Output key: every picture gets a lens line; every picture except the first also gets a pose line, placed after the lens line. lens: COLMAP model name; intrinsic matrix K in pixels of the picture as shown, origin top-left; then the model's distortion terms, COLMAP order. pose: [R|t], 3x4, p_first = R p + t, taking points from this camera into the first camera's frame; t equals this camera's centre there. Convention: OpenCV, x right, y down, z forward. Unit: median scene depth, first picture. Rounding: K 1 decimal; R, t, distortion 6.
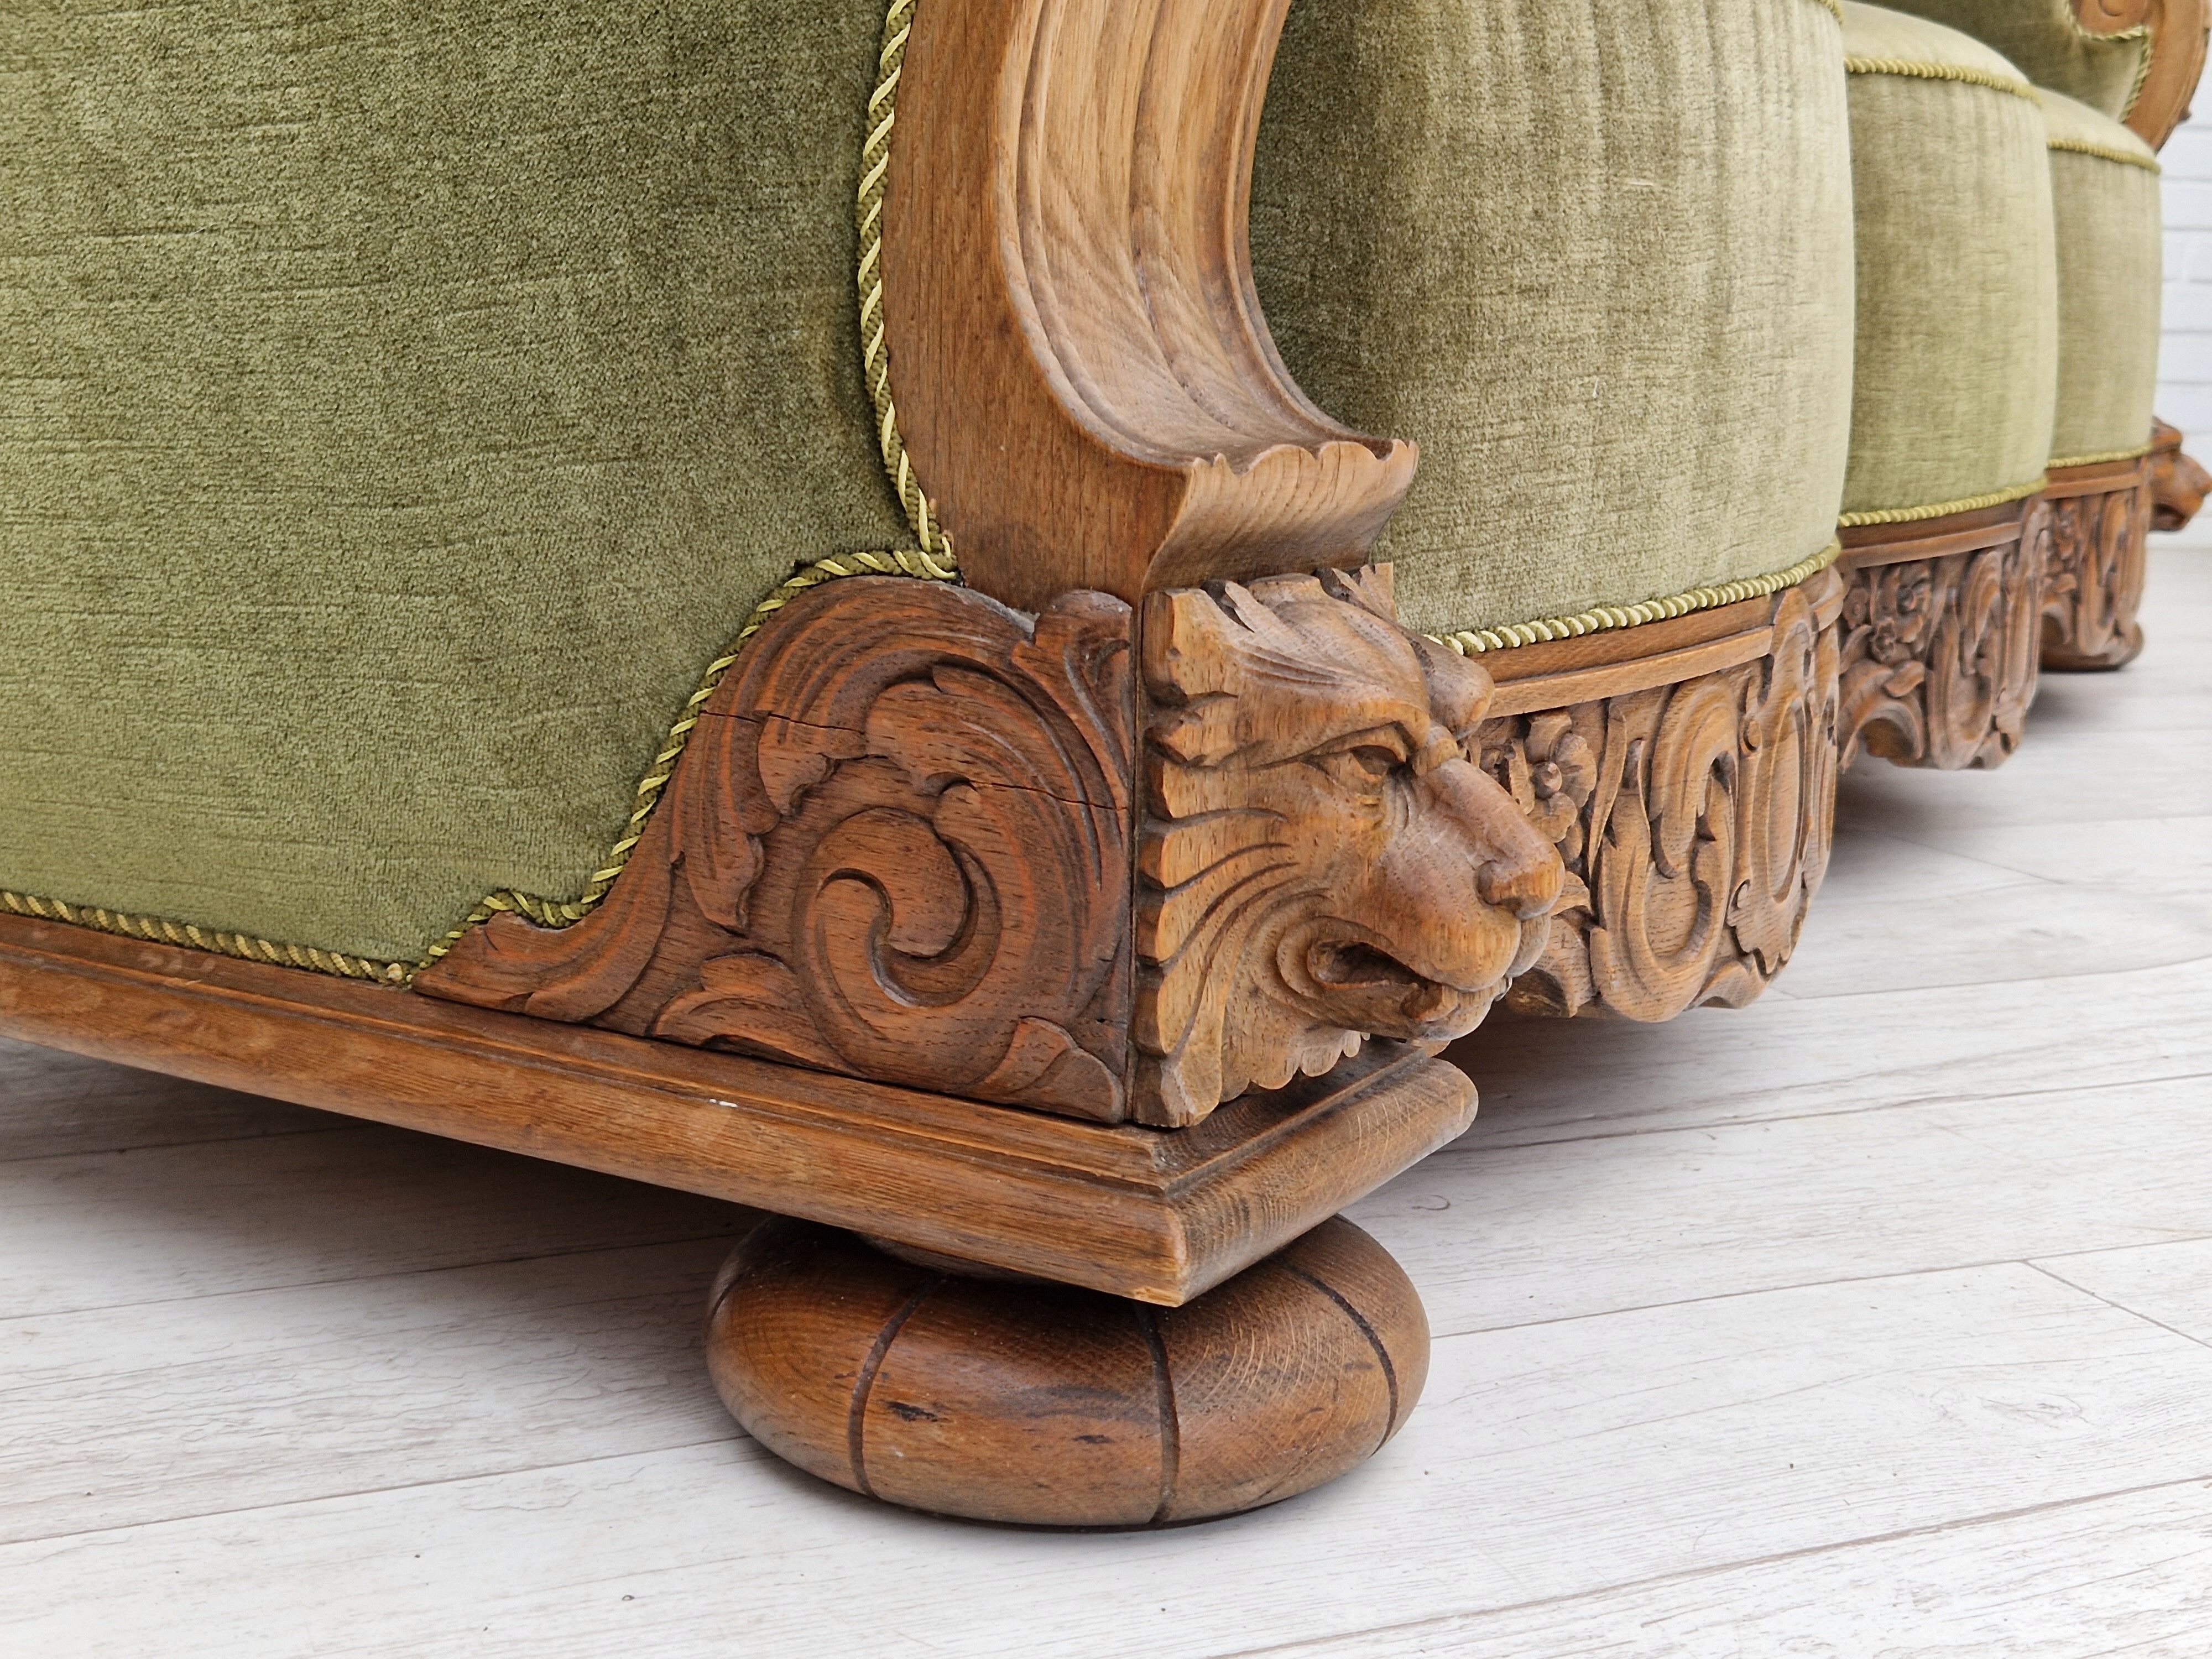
lens RADIAL K [[2891.8, 0, 1137.2], [0, 2891.8, 787.9], [0, 0, 1]] dist [0.096860, 0.000000]
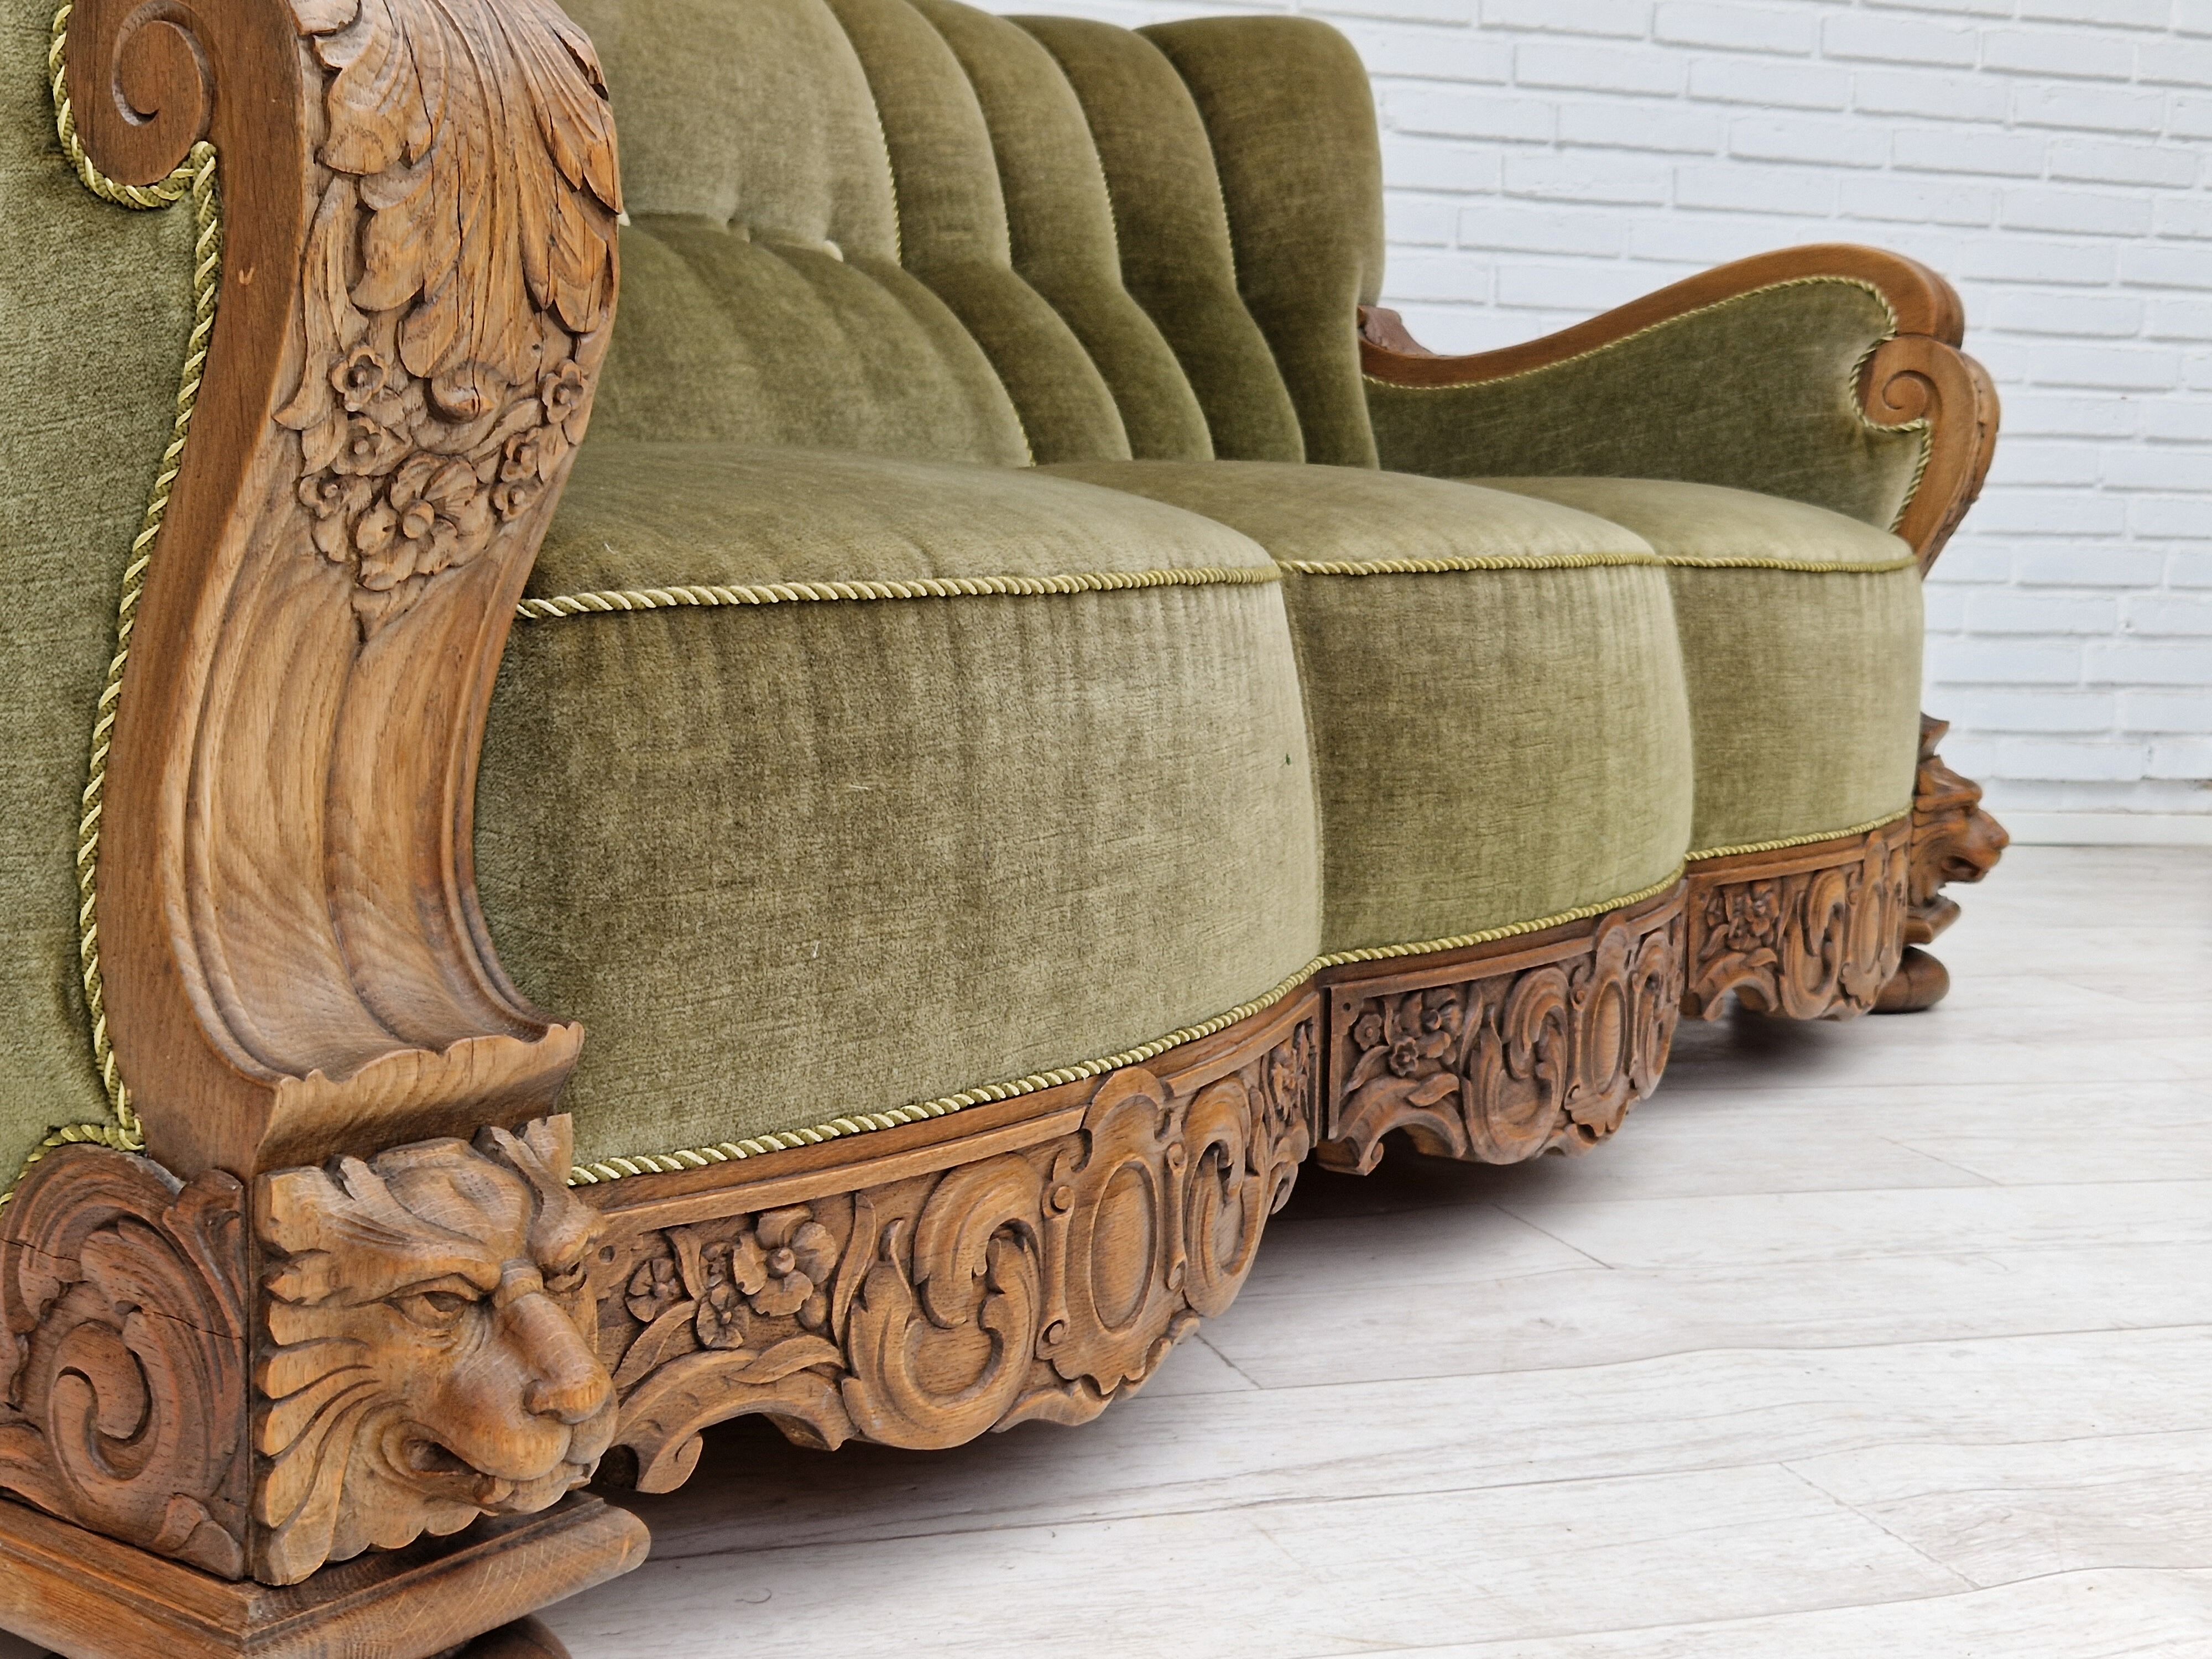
lens RADIAL K [[2891.8, 0, 1090.3], [0, 2891.8, 808.4], [0, 0, 1]] dist [0.096860, 0.000000]
pose [[0.993972, 0.015656, -0.108514, 0.474091], [-0.021769, 0.998228, -0.055384, -0.153036], [0.107454, 0.057412, 0.992551, -0.261979]]
